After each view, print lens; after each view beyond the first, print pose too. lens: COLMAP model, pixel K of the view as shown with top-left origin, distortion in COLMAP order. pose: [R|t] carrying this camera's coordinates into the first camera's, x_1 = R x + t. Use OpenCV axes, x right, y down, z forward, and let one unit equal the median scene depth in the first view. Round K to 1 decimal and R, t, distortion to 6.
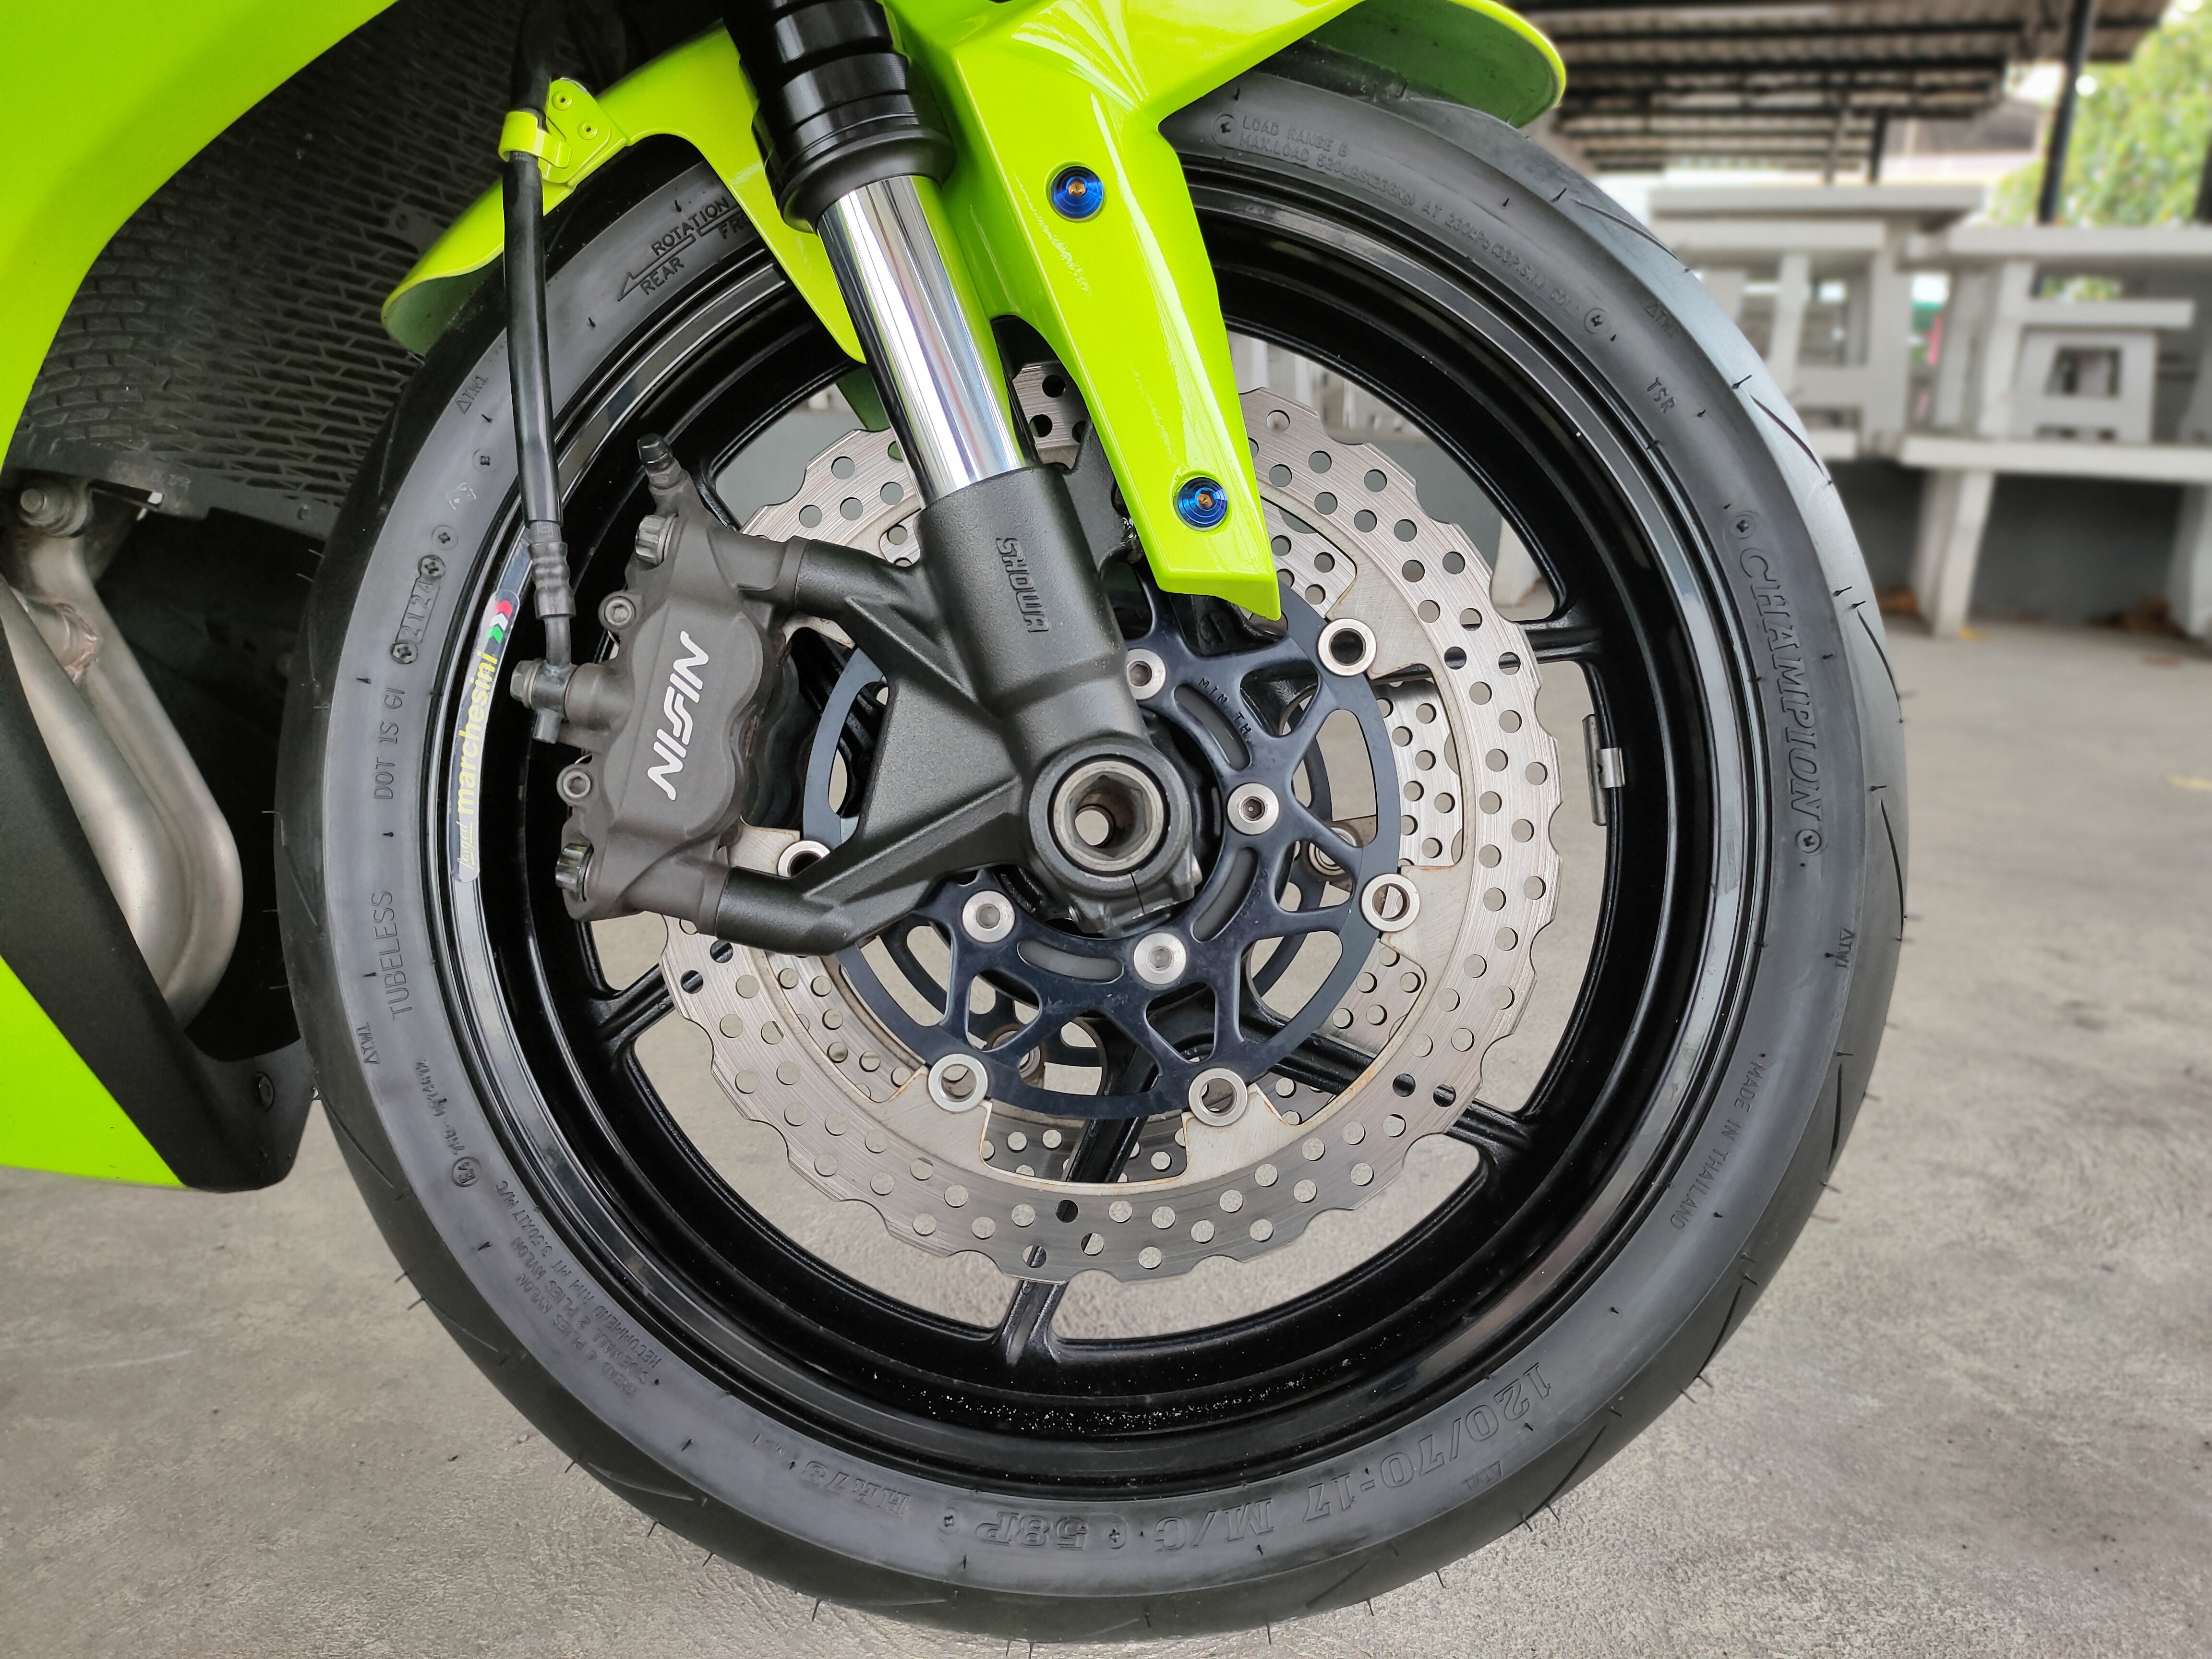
lens RADIAL K [[1713.7, 0, 1086.1], [0, 1713.7, 823.9], [0, 0, 1]] dist [0.010221, 0.005833]
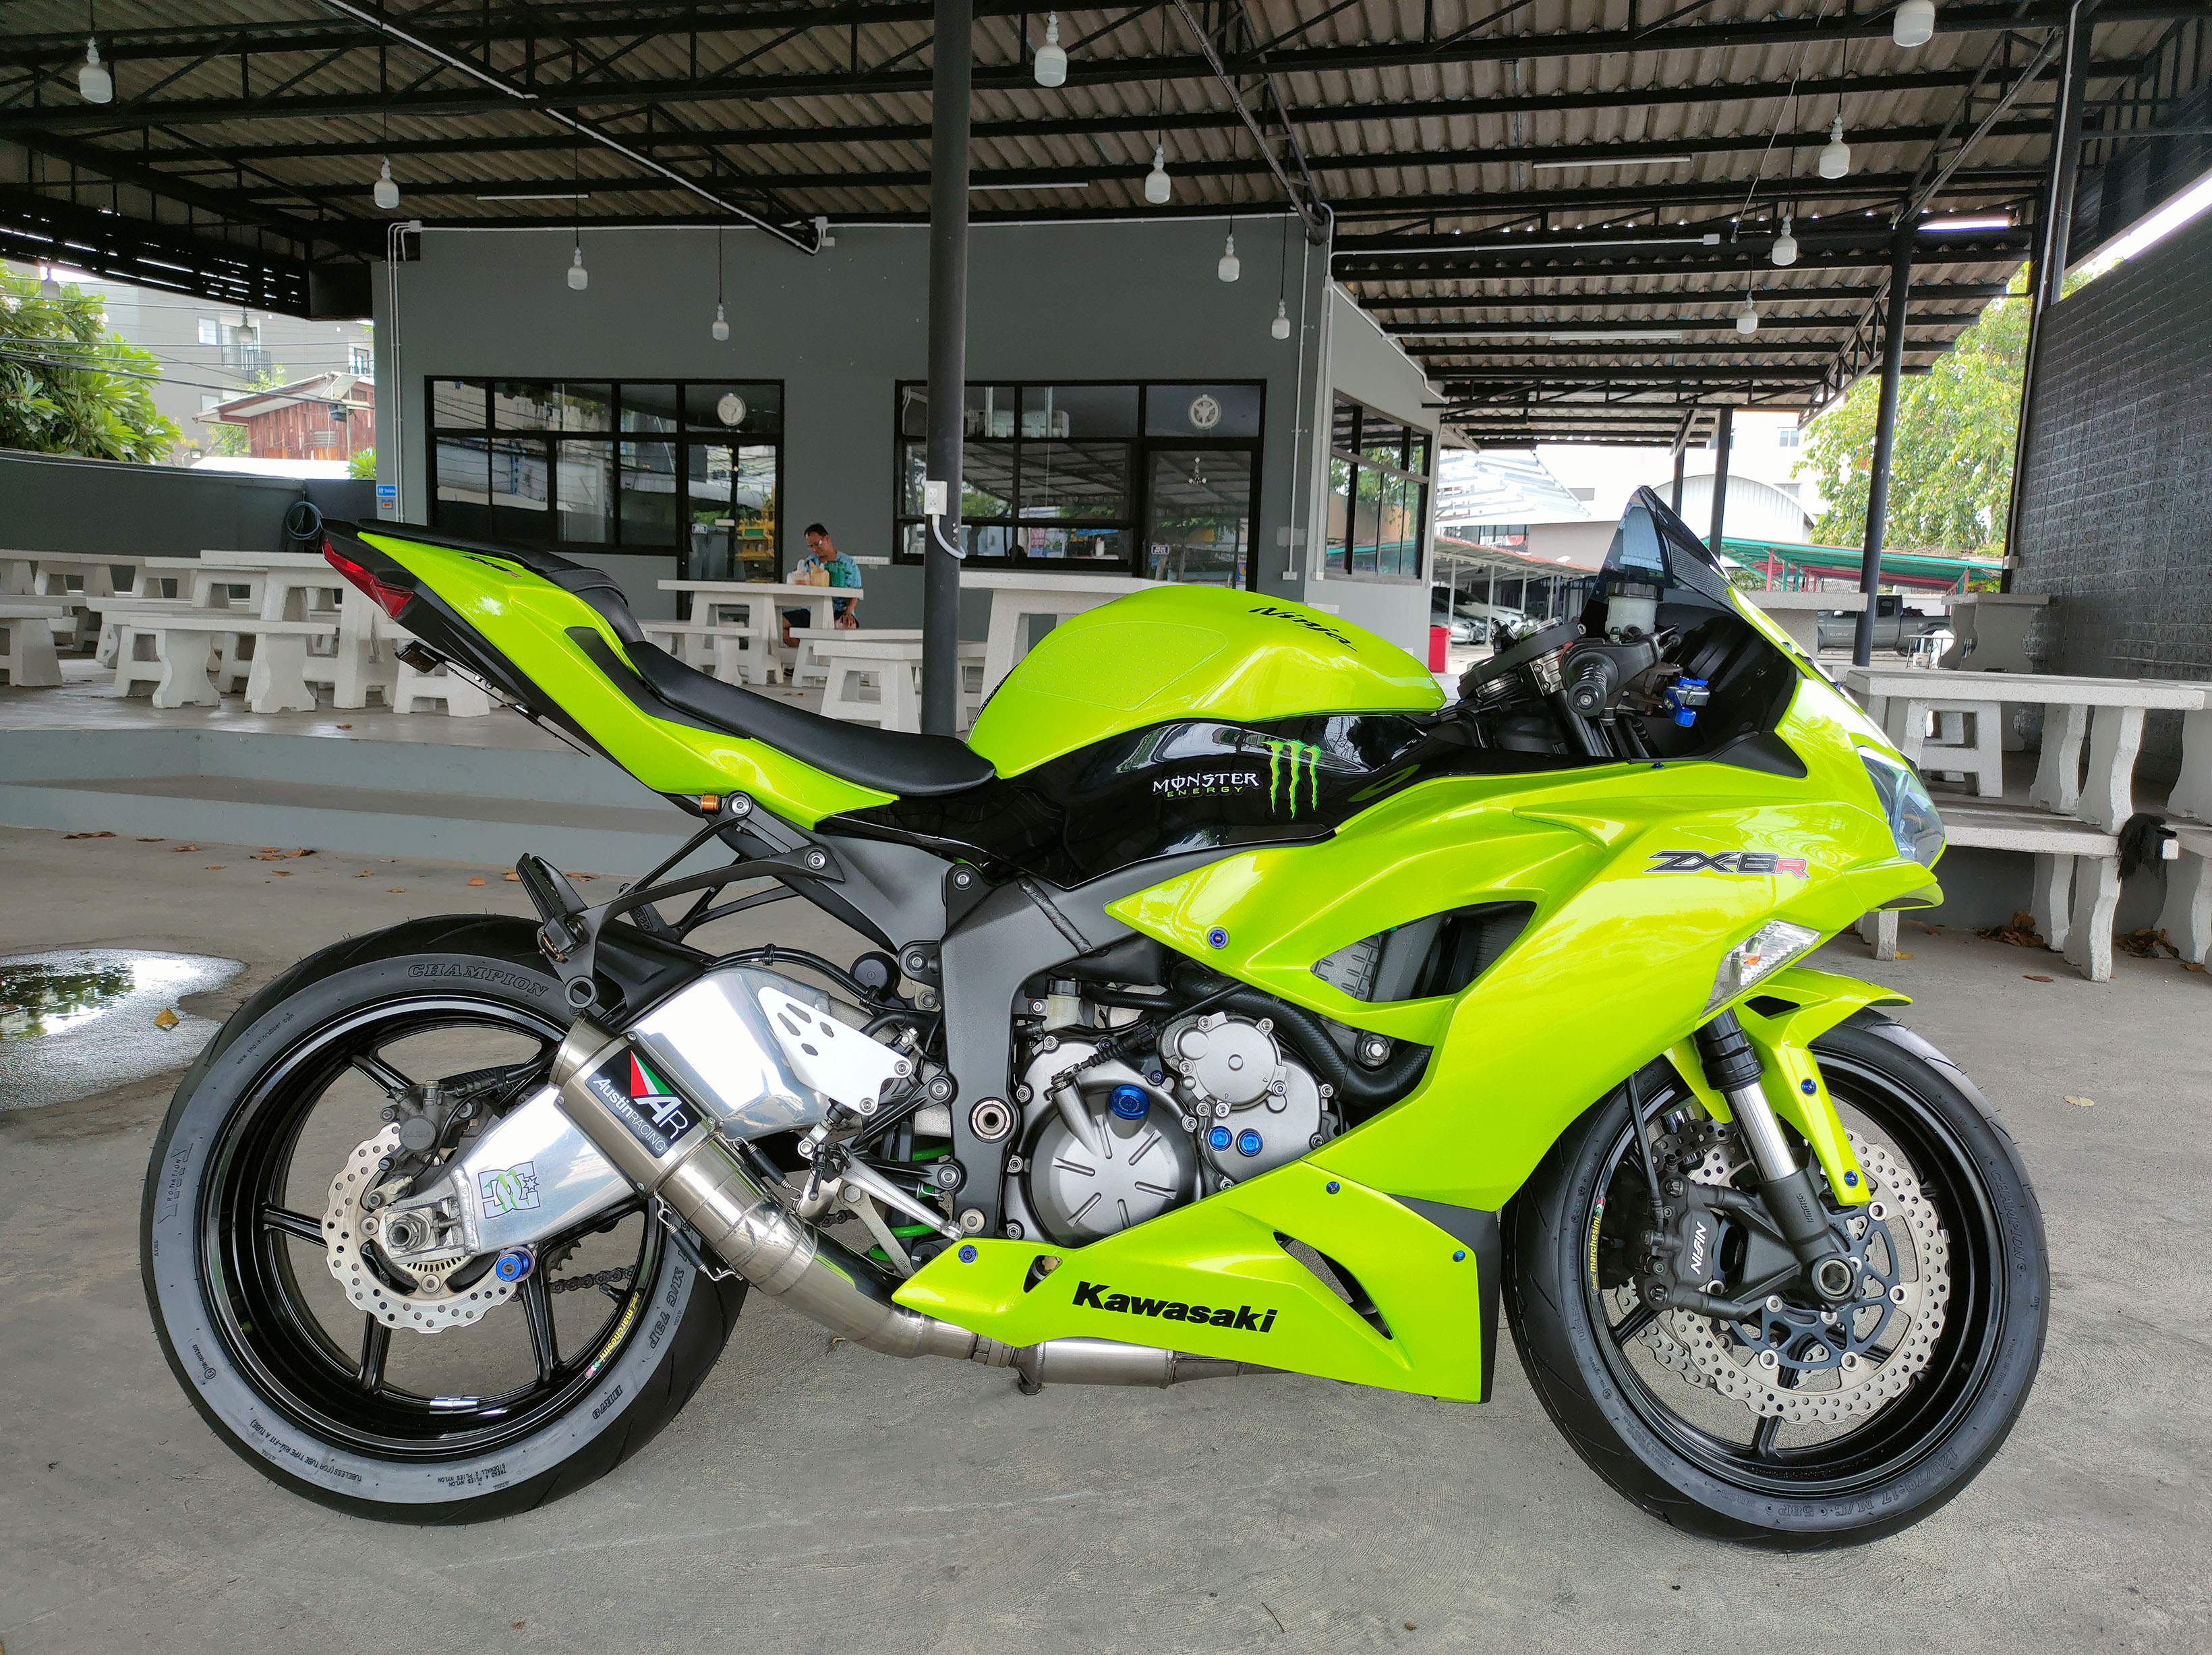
lens RADIAL K [[1668.1, 0, 1087.3], [0, 1668.1, 829.0], [0, 0, 1]] dist [0.033849, -0.026281]
pose [[0.997702, -0.013390, 0.066419, -1.028115], [0.020636, 0.993758, -0.109635, -0.340002], [-0.064536, 0.110753, 0.991750, -1.403161]]
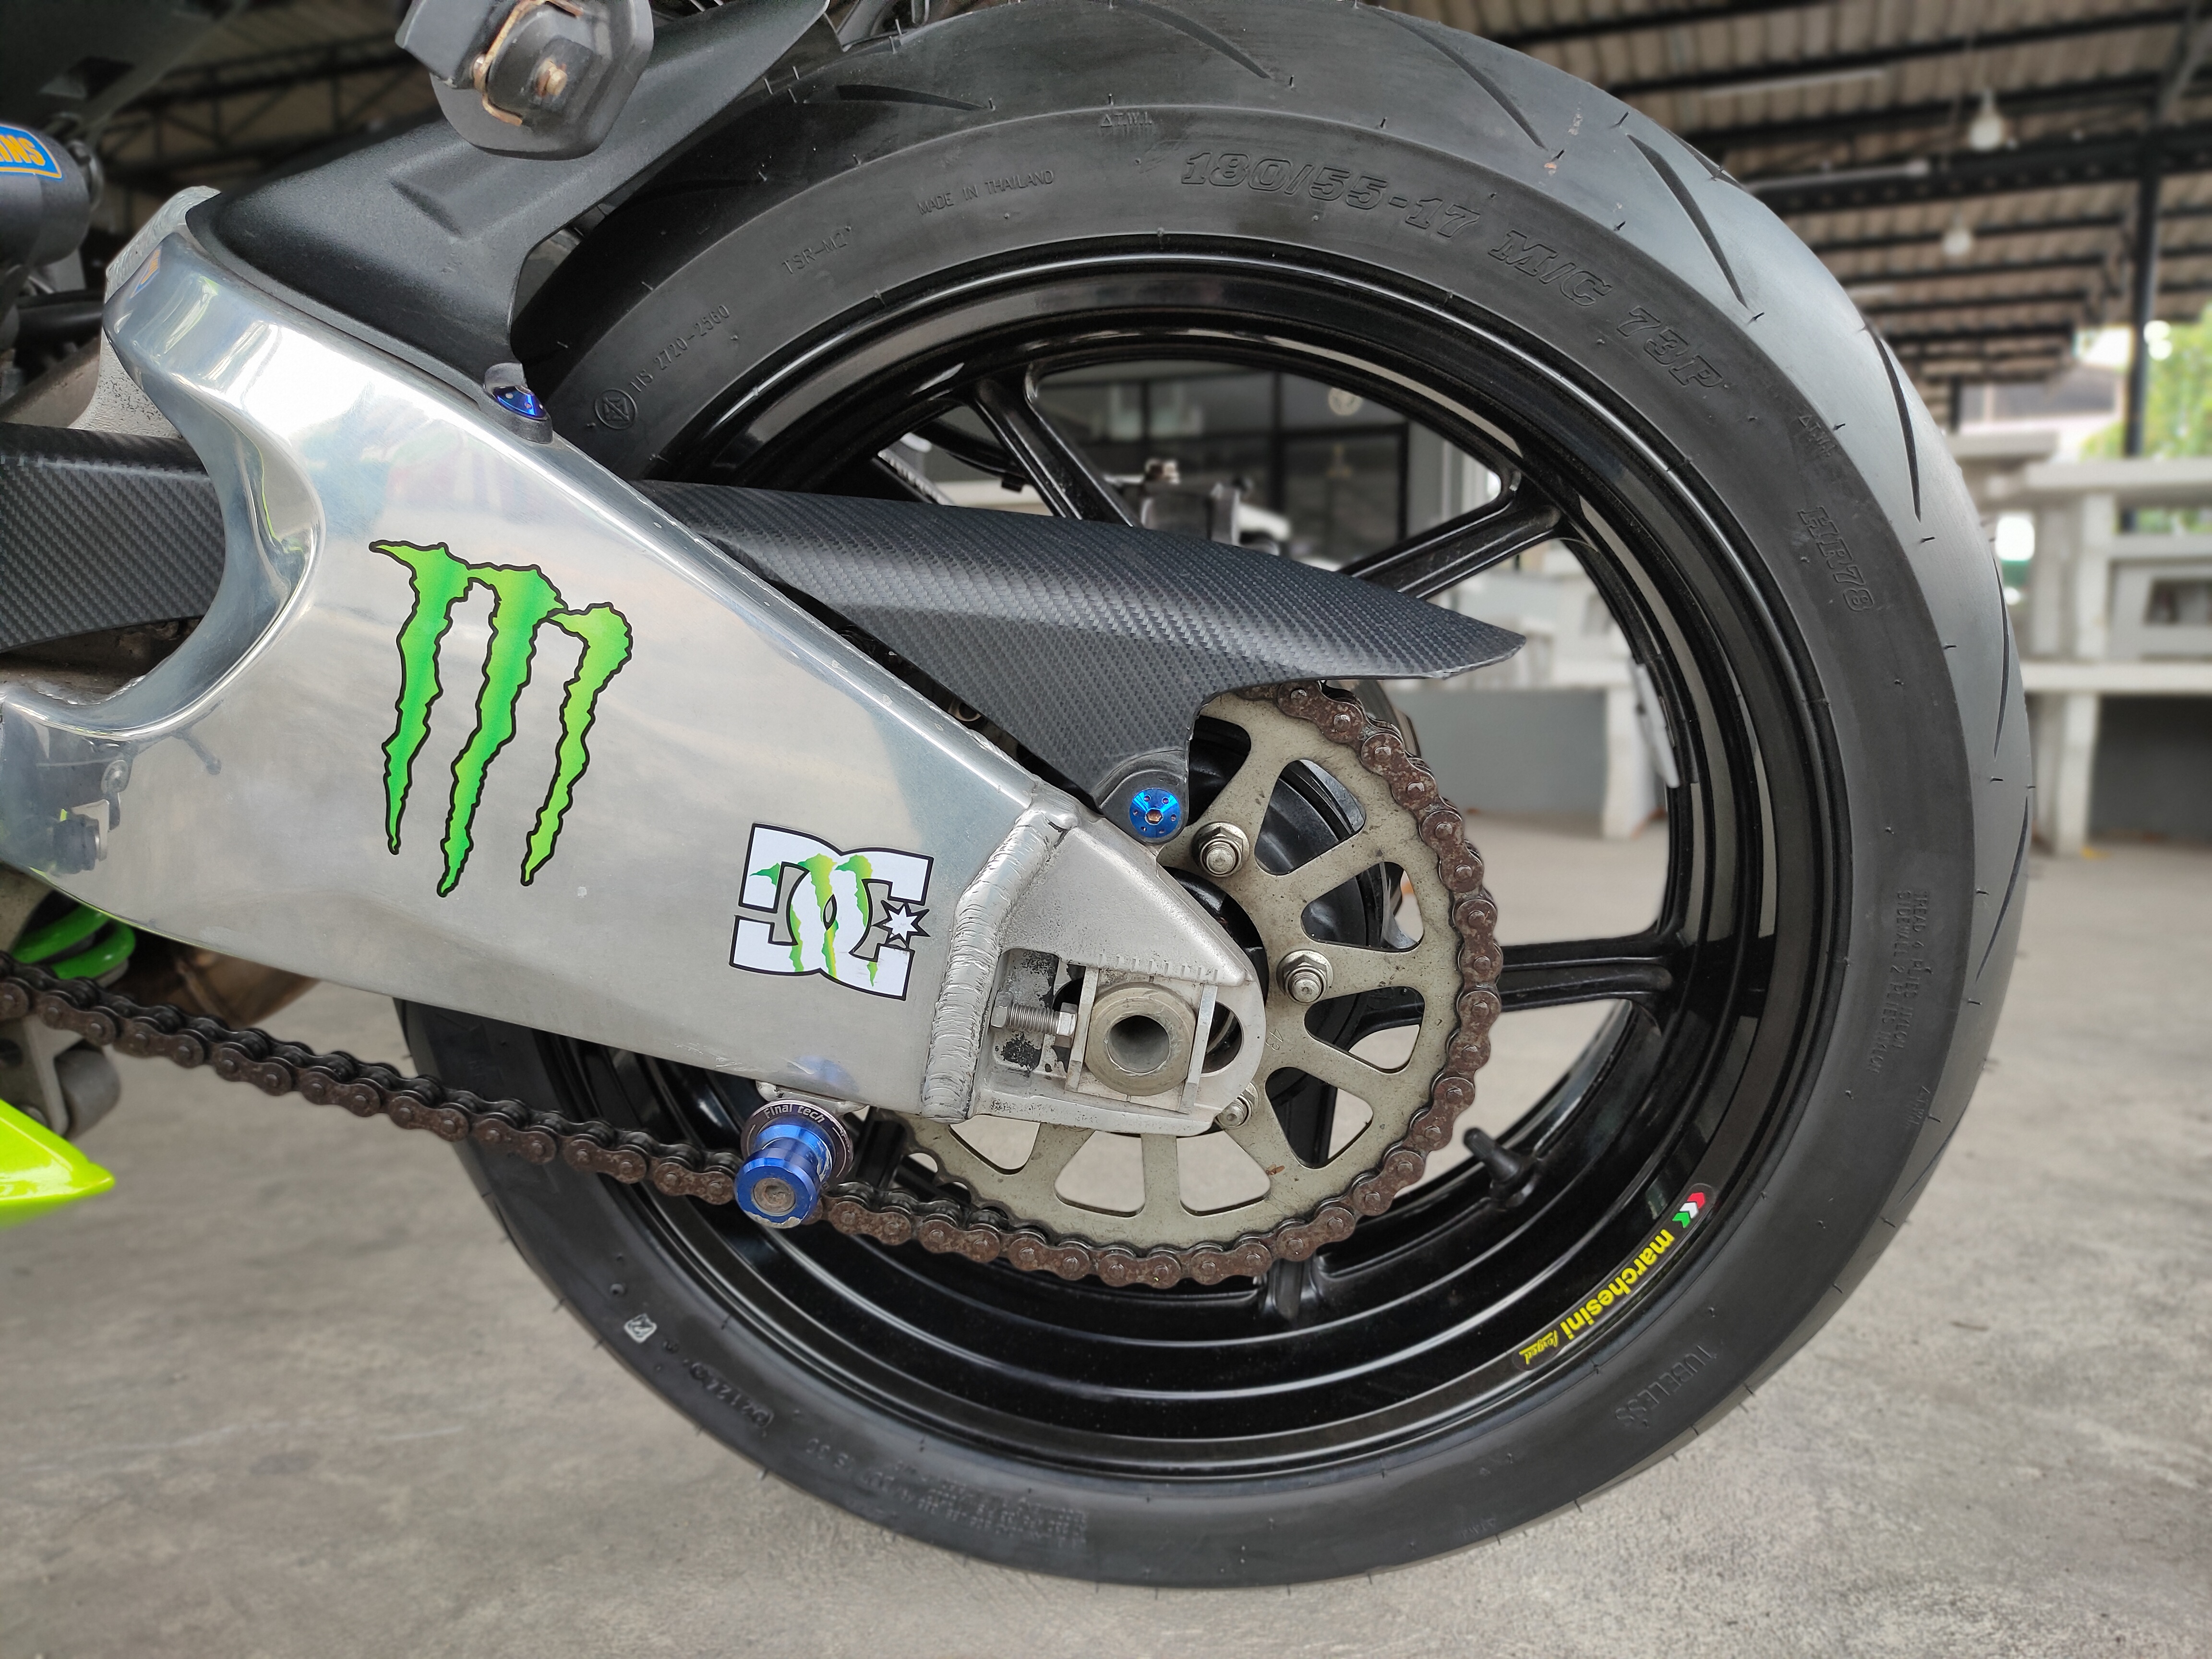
lens RADIAL K [[1704.4, 0, 1089.6], [0, 1704.4, 834.5], [0, 0, 1]] dist [0.017541, -0.001815]
pose [[0.997747, -0.029028, -0.060479, -0.037545], [0.019393, 0.987848, -0.154209, 0.101862], [0.064221, 0.152689, 0.986186, -0.117575]]
